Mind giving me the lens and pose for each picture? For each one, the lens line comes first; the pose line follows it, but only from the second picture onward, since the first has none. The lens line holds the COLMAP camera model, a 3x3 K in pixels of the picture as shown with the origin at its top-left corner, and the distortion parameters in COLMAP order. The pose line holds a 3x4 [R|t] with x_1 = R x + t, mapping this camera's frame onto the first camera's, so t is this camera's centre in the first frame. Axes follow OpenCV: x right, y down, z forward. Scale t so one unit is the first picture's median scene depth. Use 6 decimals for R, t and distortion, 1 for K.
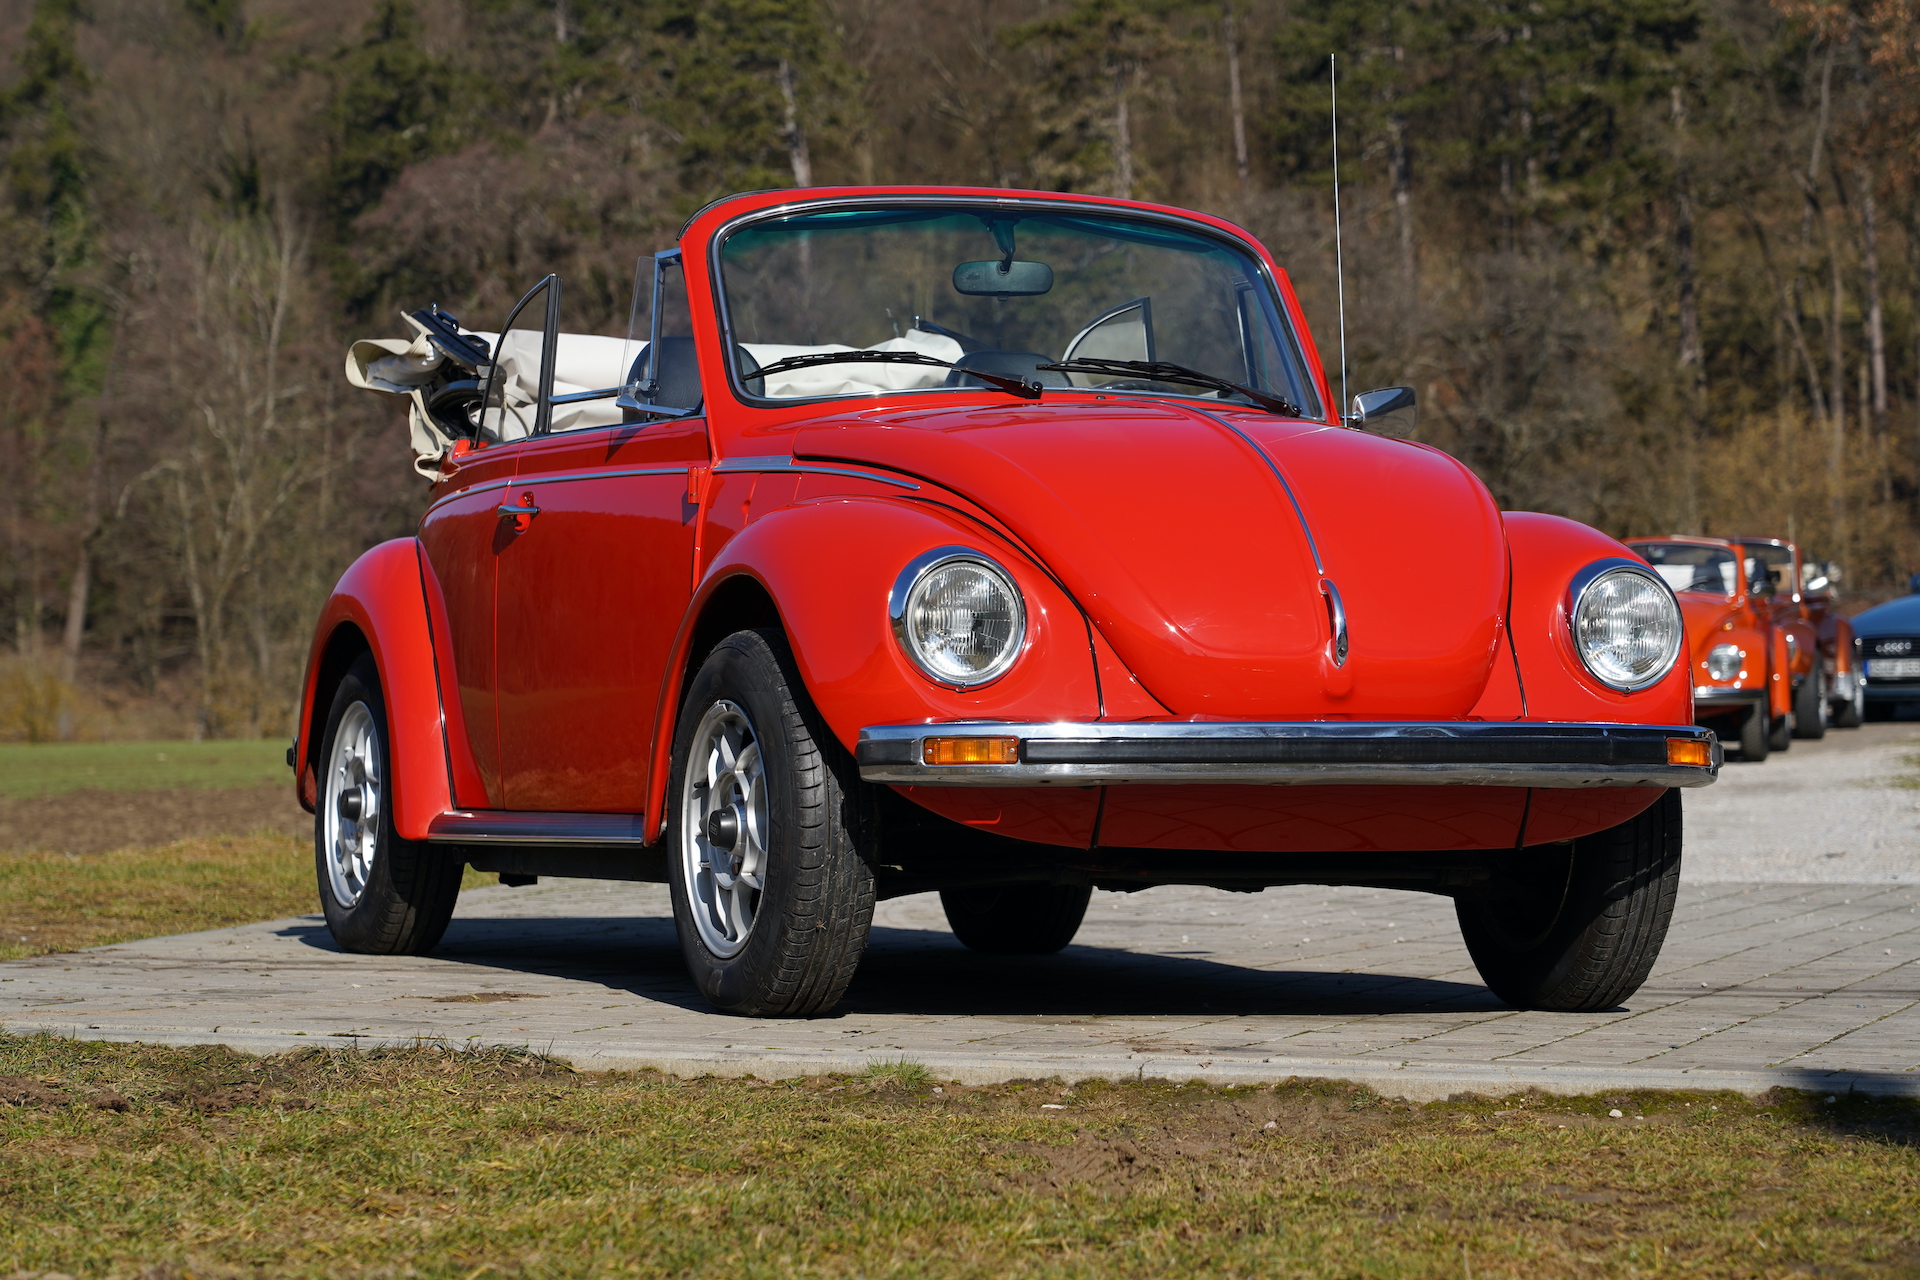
lens RADIAL K [[5867.8, 0, 960.0], [0, 5867.8, 640.0], [0, 0, 1]] dist [-0.025956, 1.056437]
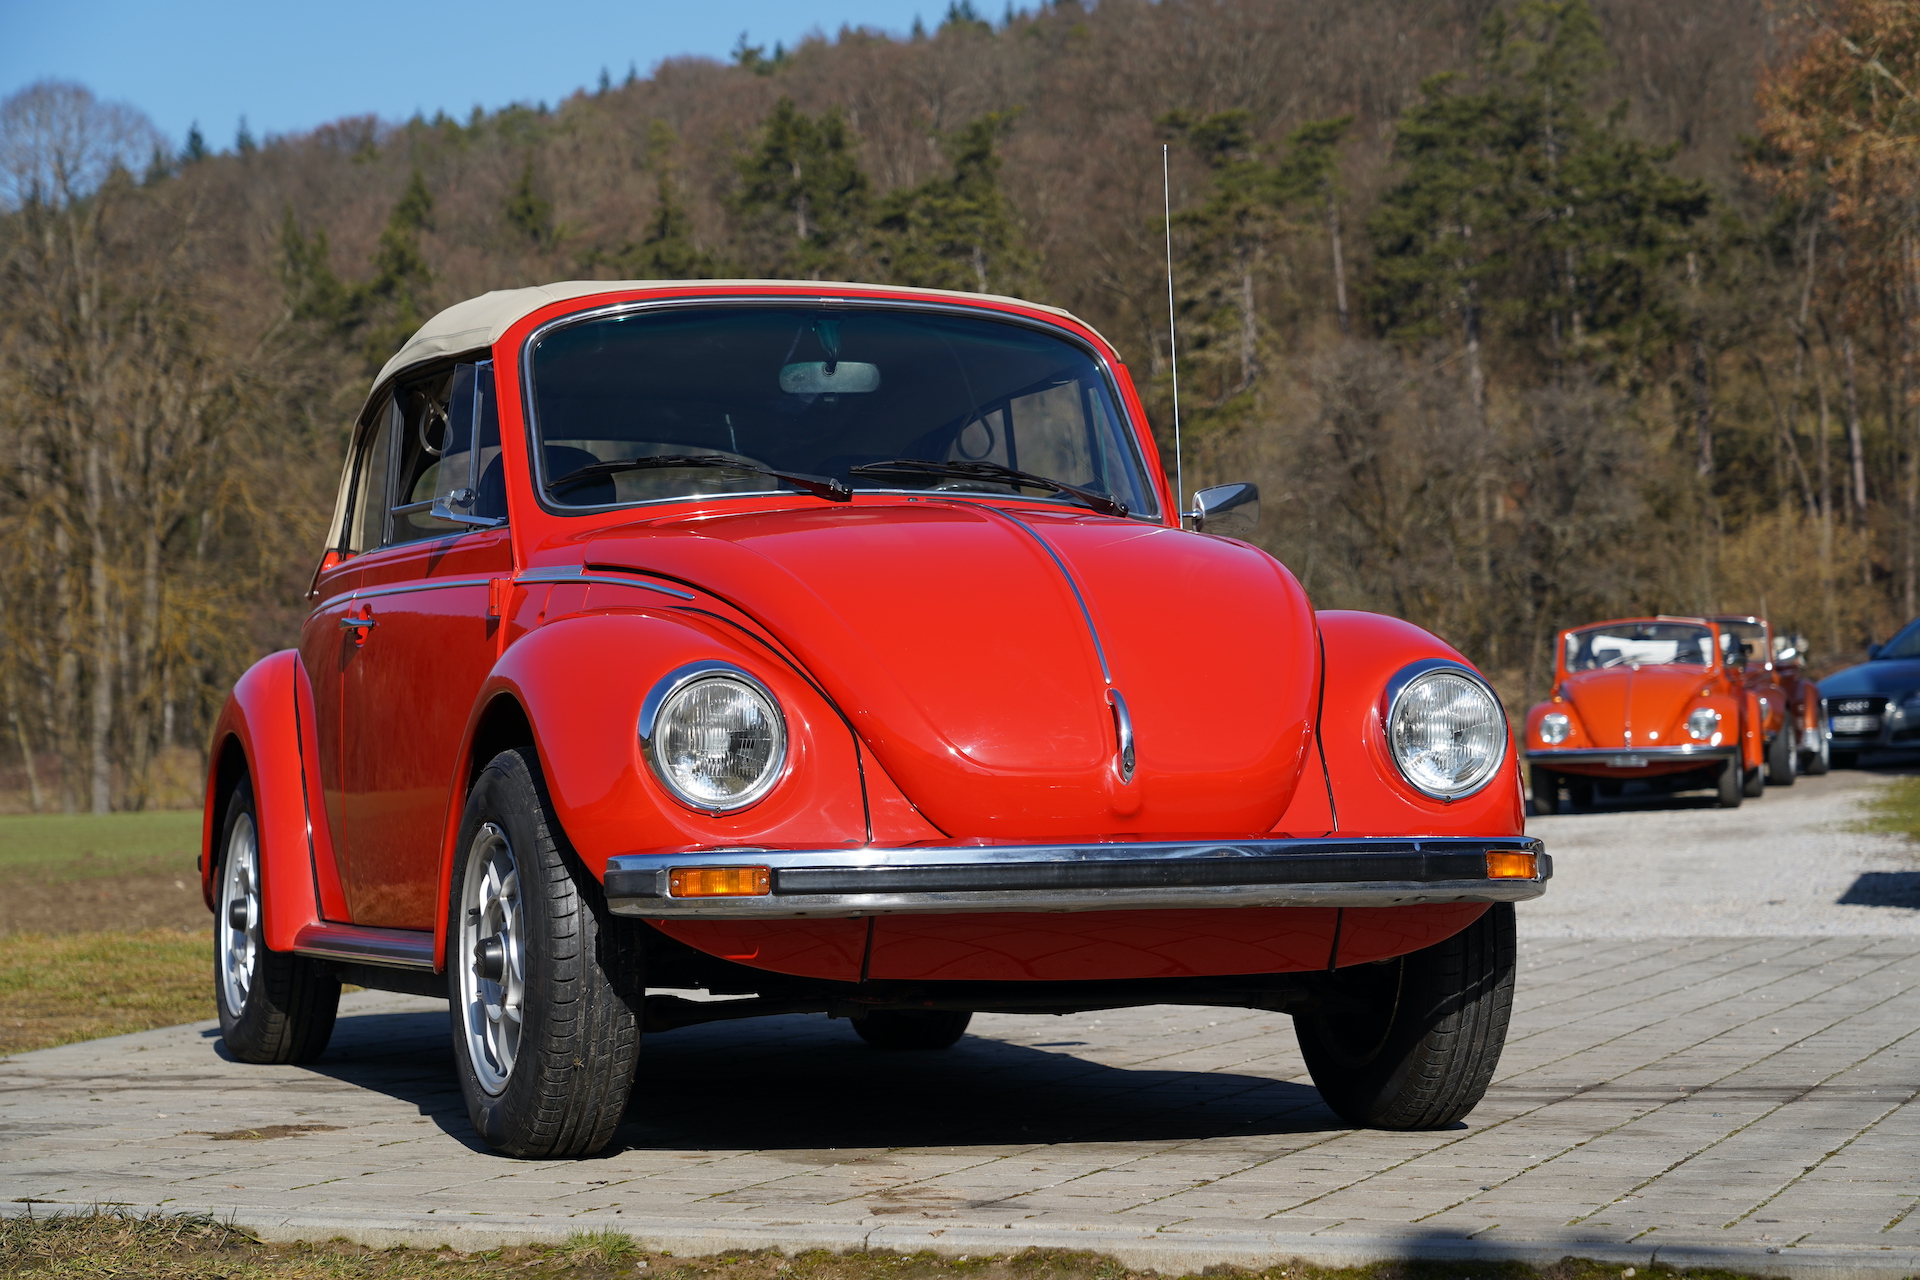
lens RADIAL K [[4199.9, 0, 959.2], [0, 4199.9, 702.0], [0, 0, 1]] dist [-0.035170, 0.205810]
pose [[0.997615, -0.015624, -0.067229, 0.025592], [0.015796, 0.999873, 0.002023, -0.003096], [0.067189, -0.003081, 0.997735, 0.100566]]
